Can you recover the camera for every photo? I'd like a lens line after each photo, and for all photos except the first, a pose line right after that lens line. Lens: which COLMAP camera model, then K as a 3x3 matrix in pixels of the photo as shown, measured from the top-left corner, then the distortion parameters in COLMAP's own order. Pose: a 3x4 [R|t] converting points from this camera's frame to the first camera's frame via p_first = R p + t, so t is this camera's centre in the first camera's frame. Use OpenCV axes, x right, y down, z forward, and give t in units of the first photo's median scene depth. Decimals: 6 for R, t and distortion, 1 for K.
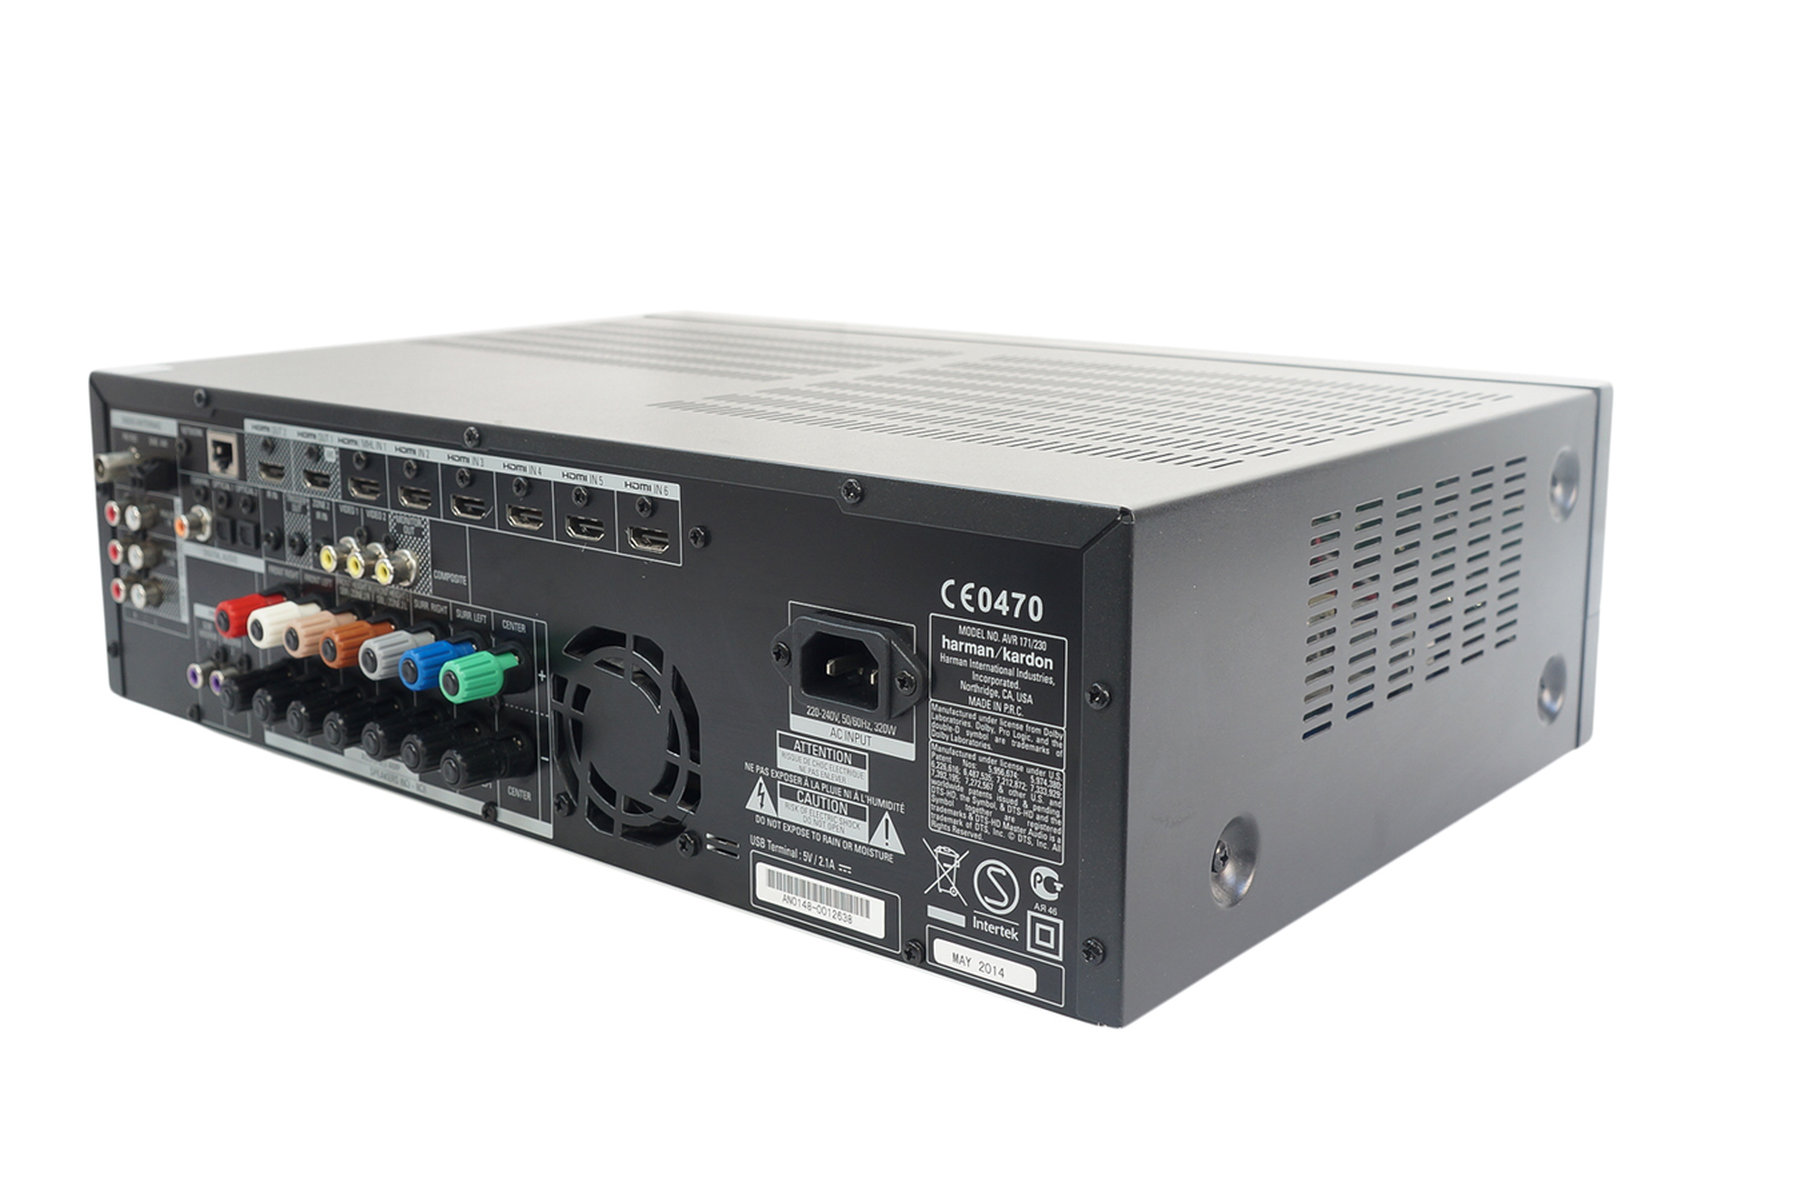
lens RADIAL K [[1999.0, 0, 899.0], [0, 1999.0, 592.3], [0, 0, 1]] dist [0.001195, 0.000000]
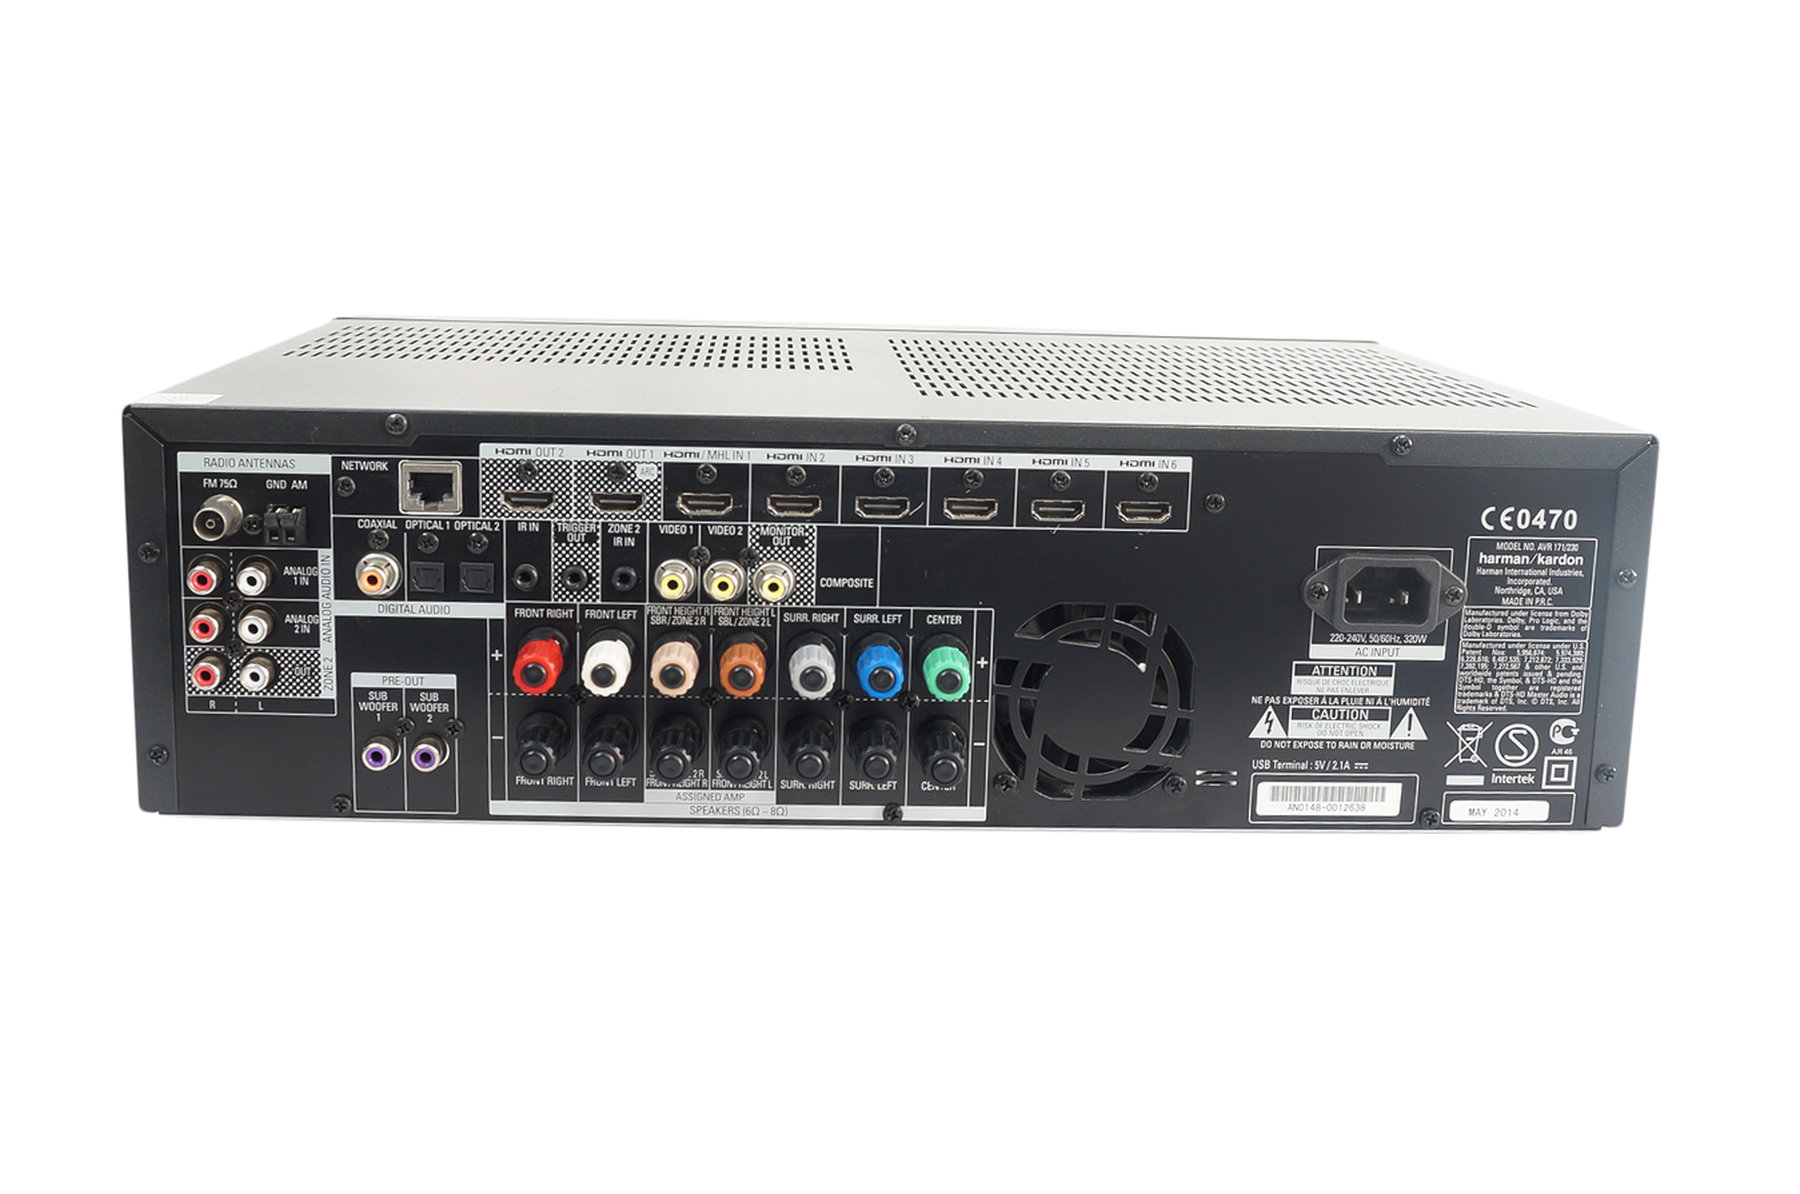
lens RADIAL K [[1999.0, 0, 898.3], [0, 1999.0, 596.9], [0, 0, 1]] dist [0.001195, 0.000000]
pose [[0.715624, -0.125467, 0.687125, -0.965392], [0.121180, 0.991118, 0.054769, -0.055927], [-0.687894, 0.044072, 0.724472, 0.304275]]
